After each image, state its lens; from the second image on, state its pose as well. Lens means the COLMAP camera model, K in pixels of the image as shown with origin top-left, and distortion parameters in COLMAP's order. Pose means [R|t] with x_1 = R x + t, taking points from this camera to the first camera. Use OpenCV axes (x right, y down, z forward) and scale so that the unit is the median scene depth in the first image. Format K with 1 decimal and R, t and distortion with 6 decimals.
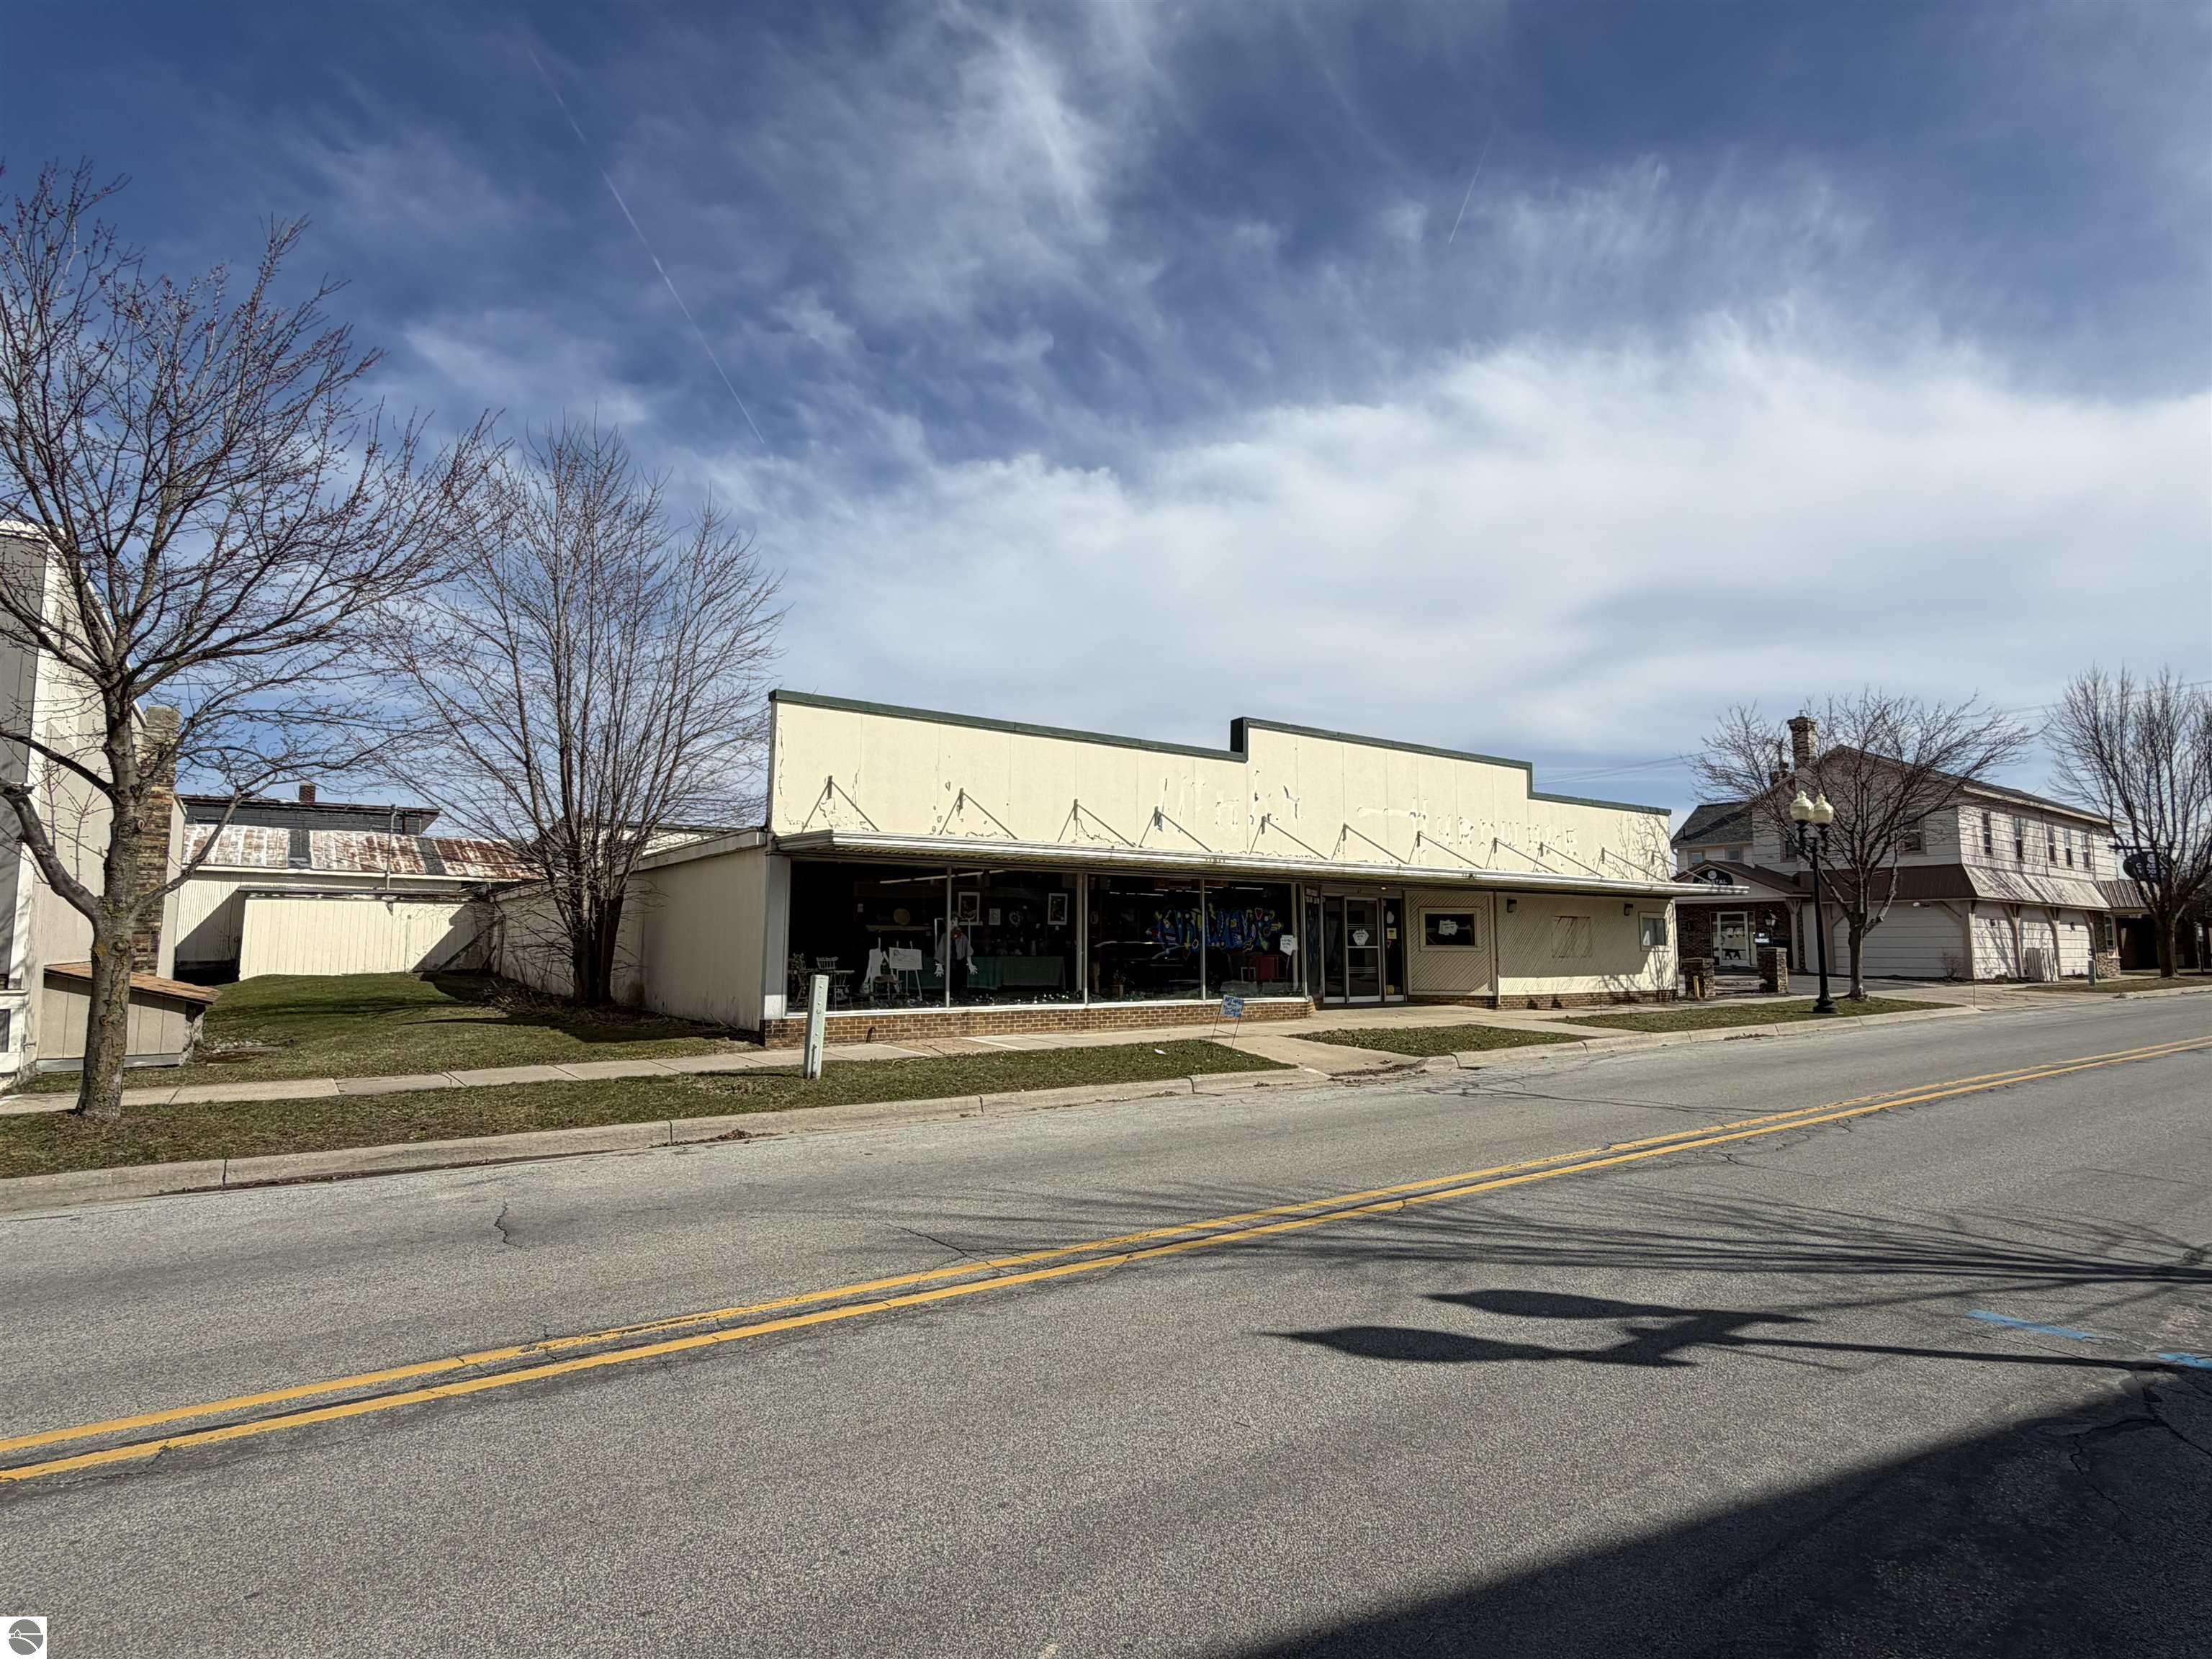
lens RADIAL K [[1101.1, 0, 1106.9], [0, 1101.1, 822.4], [0, 0, 1]] dist [0.017408, 0.000122]
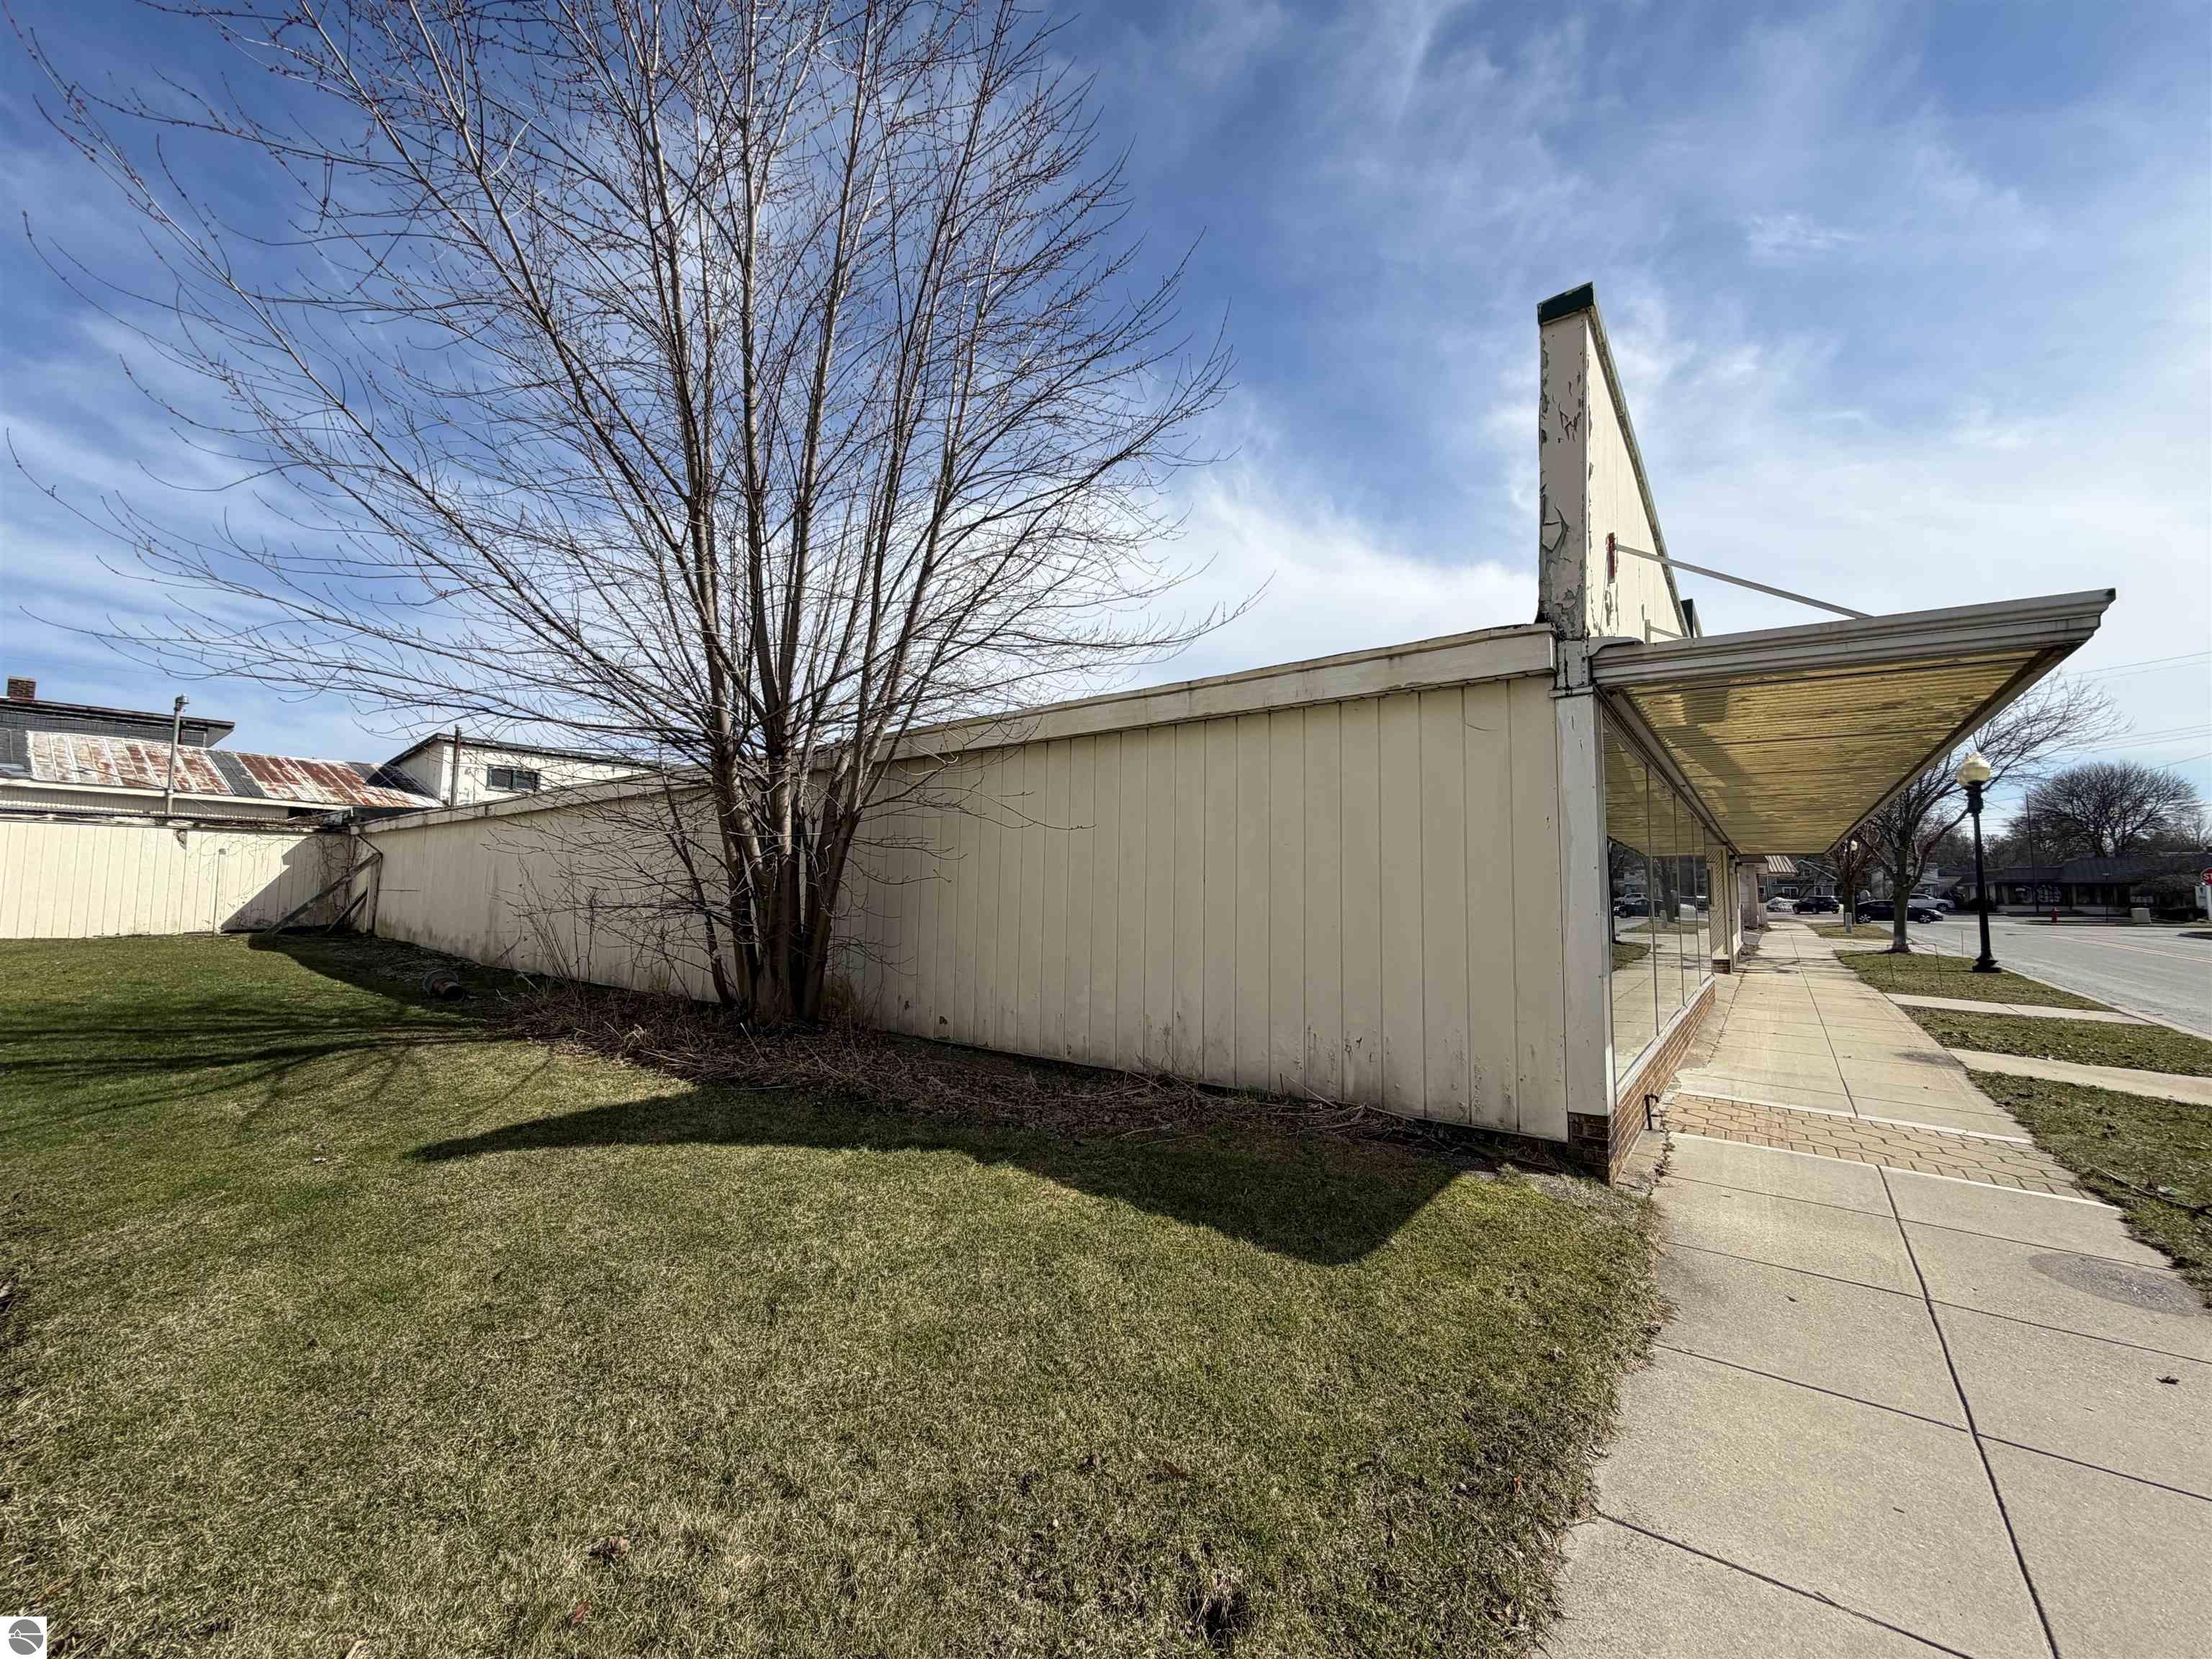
lens RADIAL K [[862.4, 0, 1104.9], [0, 862.4, 827.0], [0, 0, 1]] dist [0.007843, -0.000095]
pose [[0.963511, 0.025702, 0.266431, -0.223210], [-0.036051, 0.998771, 0.034024, 0.028887], [-0.265229, -0.042387, 0.963253, 0.307850]]
